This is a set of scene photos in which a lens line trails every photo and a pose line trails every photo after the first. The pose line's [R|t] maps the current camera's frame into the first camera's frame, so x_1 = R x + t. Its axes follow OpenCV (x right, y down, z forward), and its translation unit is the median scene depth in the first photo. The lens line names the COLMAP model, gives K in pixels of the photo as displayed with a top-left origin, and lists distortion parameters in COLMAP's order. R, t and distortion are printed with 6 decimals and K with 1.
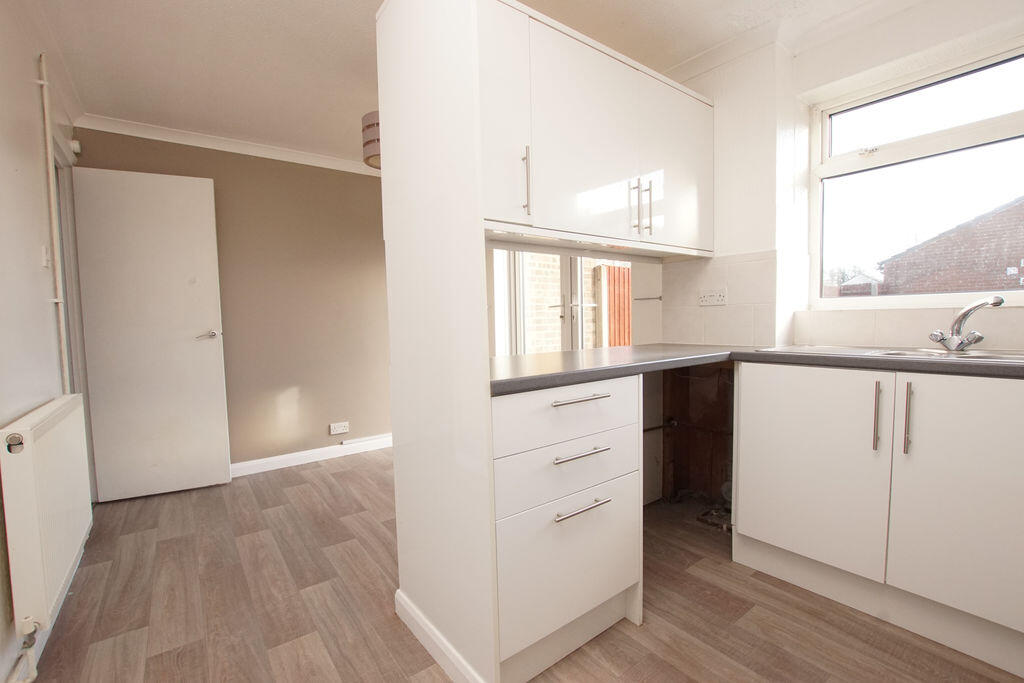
lens RADIAL K [[450.8, 0, 509.8], [0, 450.8, 343.8], [0, 0, 1]] dist [-0.002234, 0.002293]
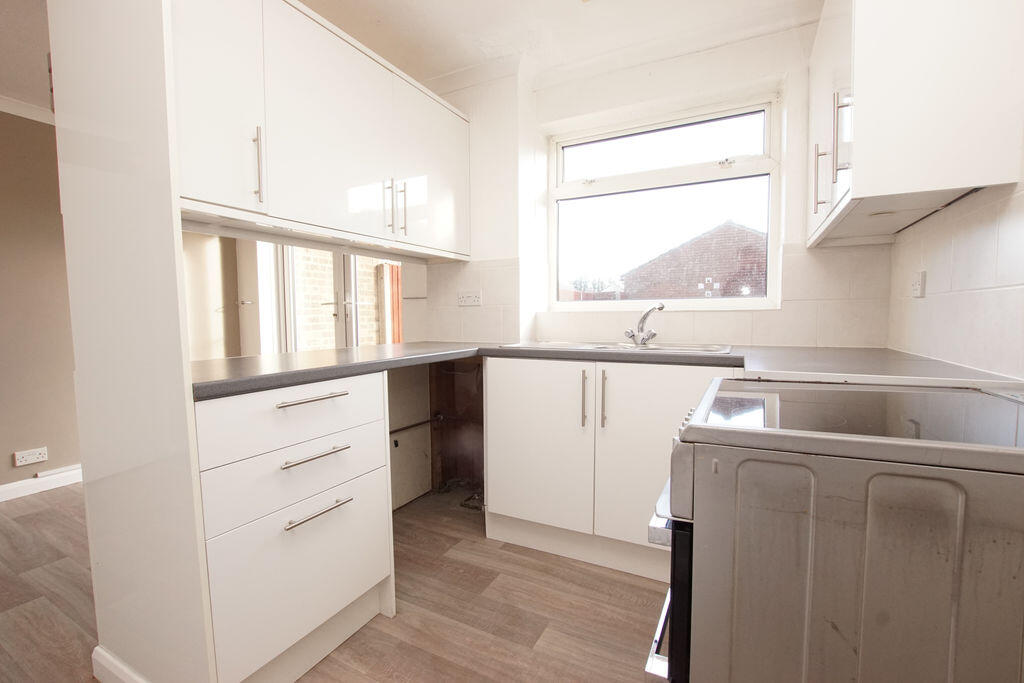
lens RADIAL K [[450.8, 0, 504.2], [0, 450.8, 344.3], [0, 0, 1]] dist [-0.002234, 0.002293]
pose [[0.921523, -0.011612, 0.388151, 0.117708], [0.011851, 0.999928, 0.001777, 0.007508], [-0.388143, 0.002963, 0.921594, -0.033970]]
